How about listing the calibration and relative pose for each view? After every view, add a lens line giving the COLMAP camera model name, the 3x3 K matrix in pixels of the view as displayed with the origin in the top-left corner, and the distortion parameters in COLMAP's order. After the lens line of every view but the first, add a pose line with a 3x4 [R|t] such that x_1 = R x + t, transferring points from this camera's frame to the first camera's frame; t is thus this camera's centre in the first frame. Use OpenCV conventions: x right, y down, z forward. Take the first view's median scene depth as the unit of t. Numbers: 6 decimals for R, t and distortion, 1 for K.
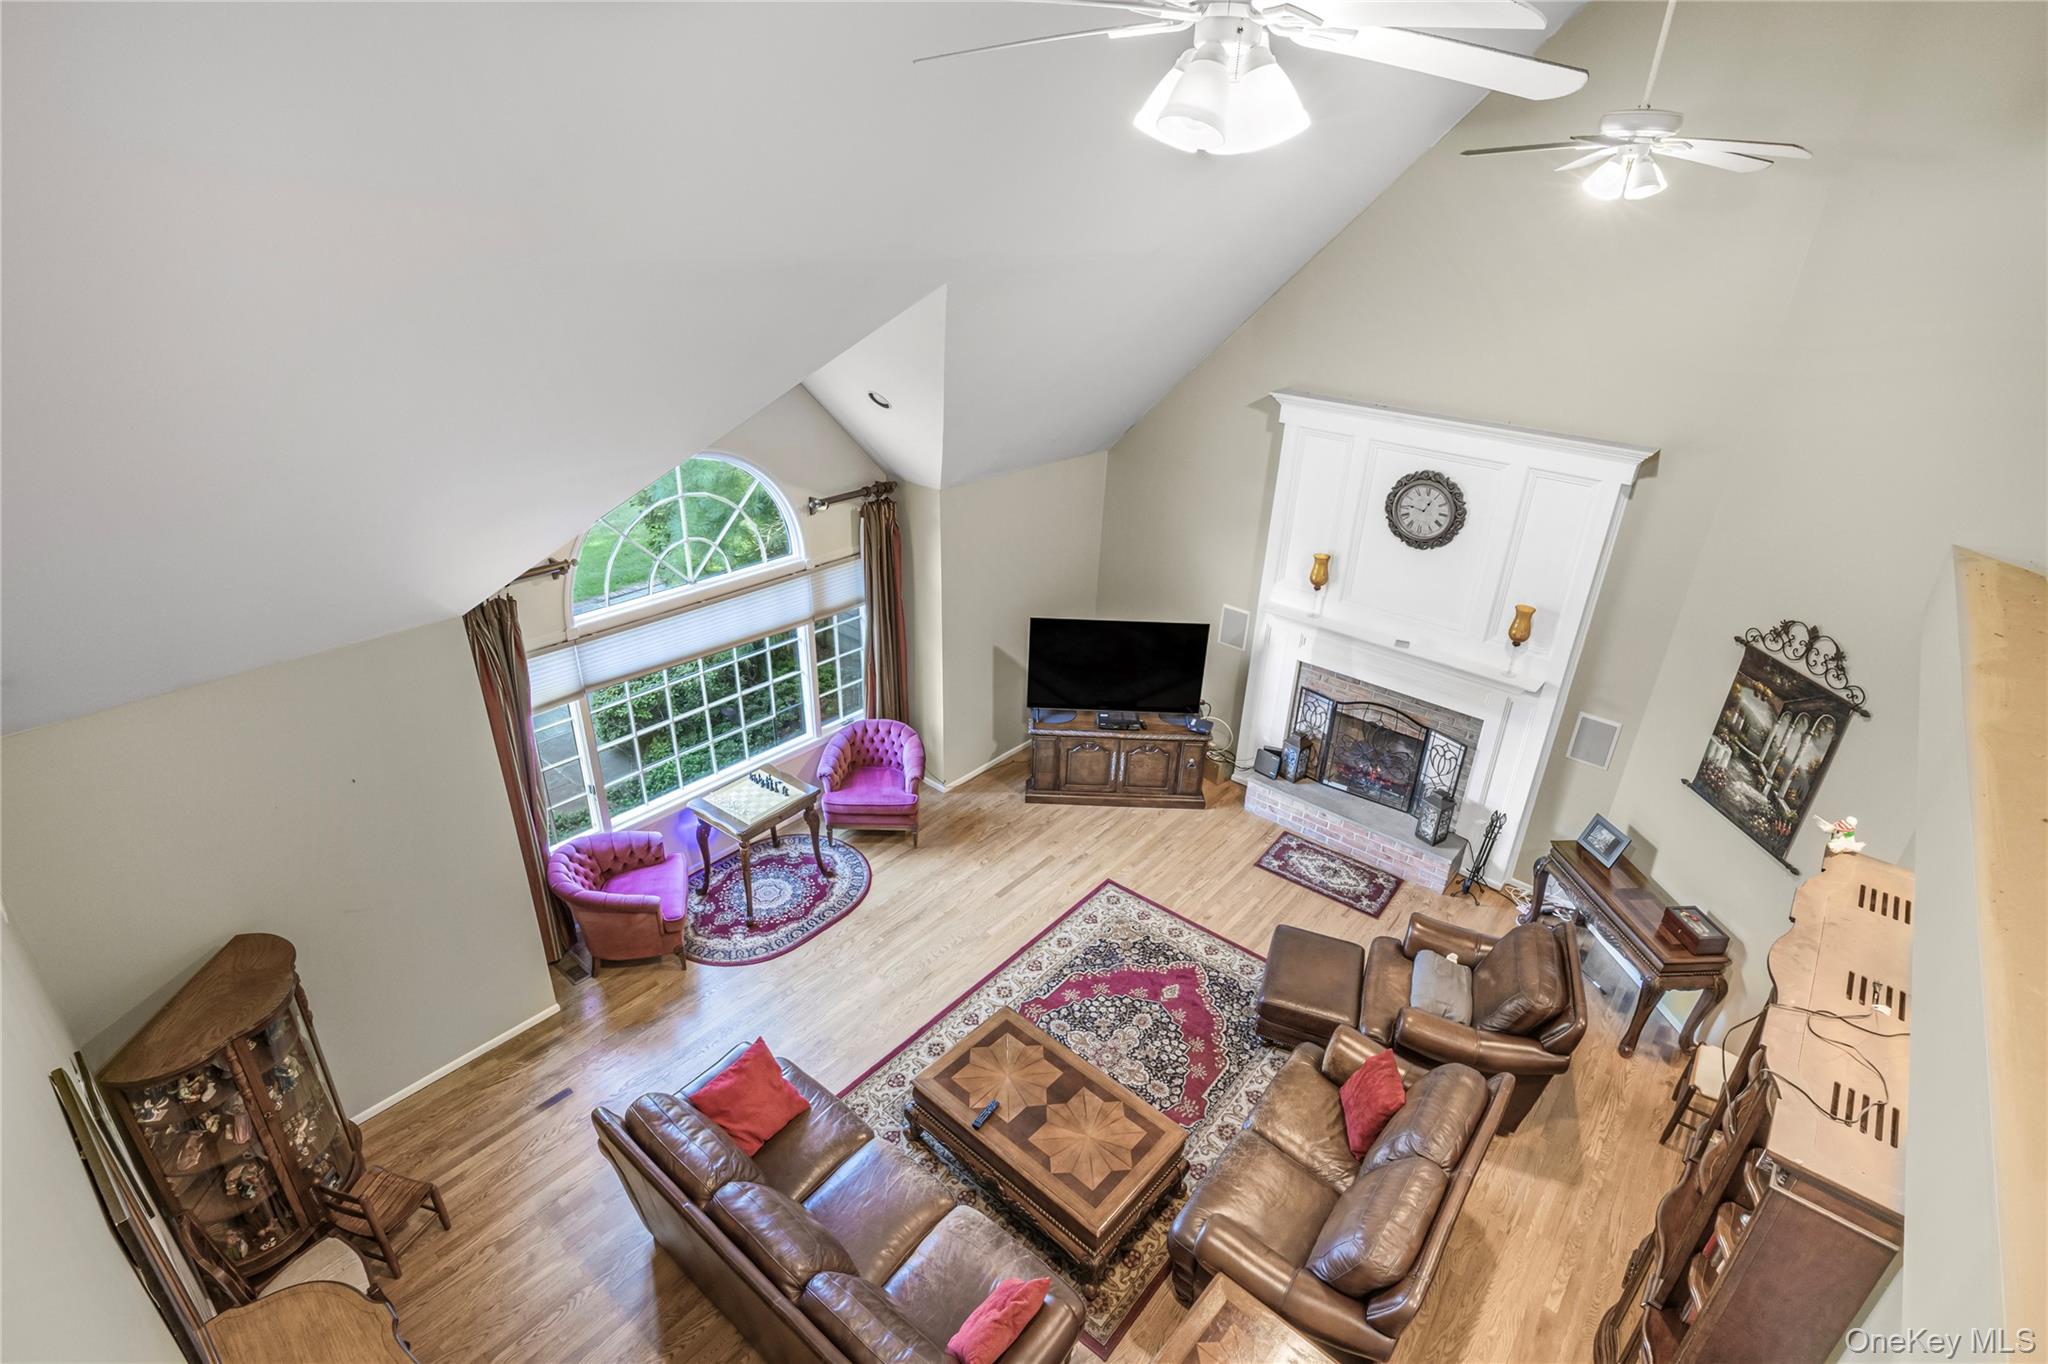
lens RADIAL K [[997.9, 0, 1024.0], [0, 997.9, 682.0], [0, 0, 1]] dist [0.000580, -0.000091]
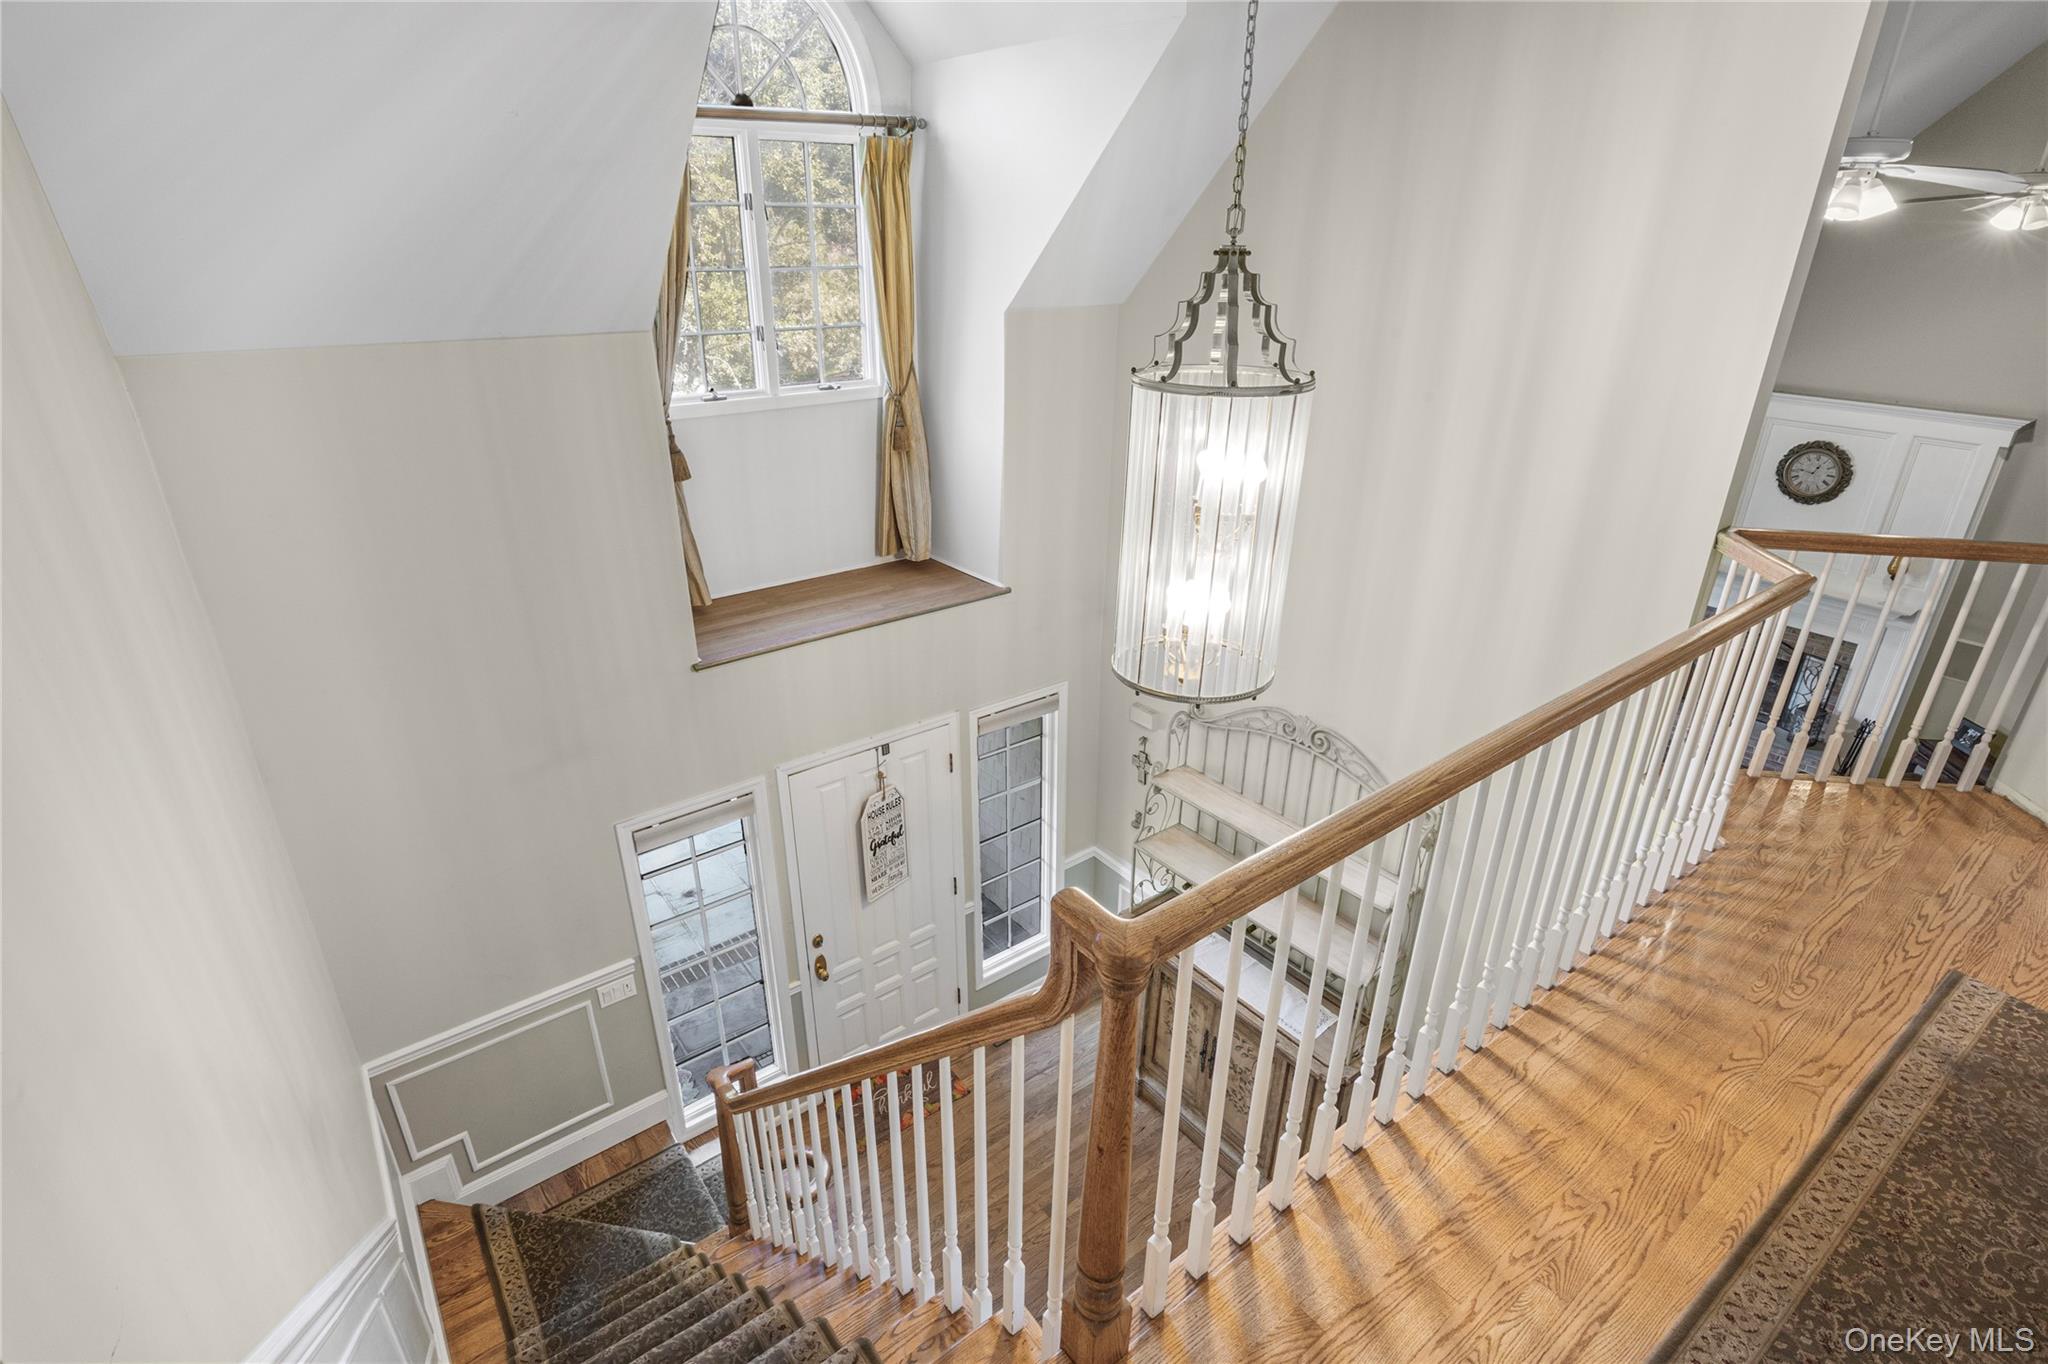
lens RADIAL K [[998.1, 0, 1024.0], [0, 998.1, 682.0], [0, 0, 1]] dist [-0.004390, -0.000688]
pose [[0.975188, 0.063364, -0.212118, -0.292241], [-0.071119, 0.997042, -0.029128, 0.201660], [0.209645, 0.043491, 0.976810, -0.433296]]
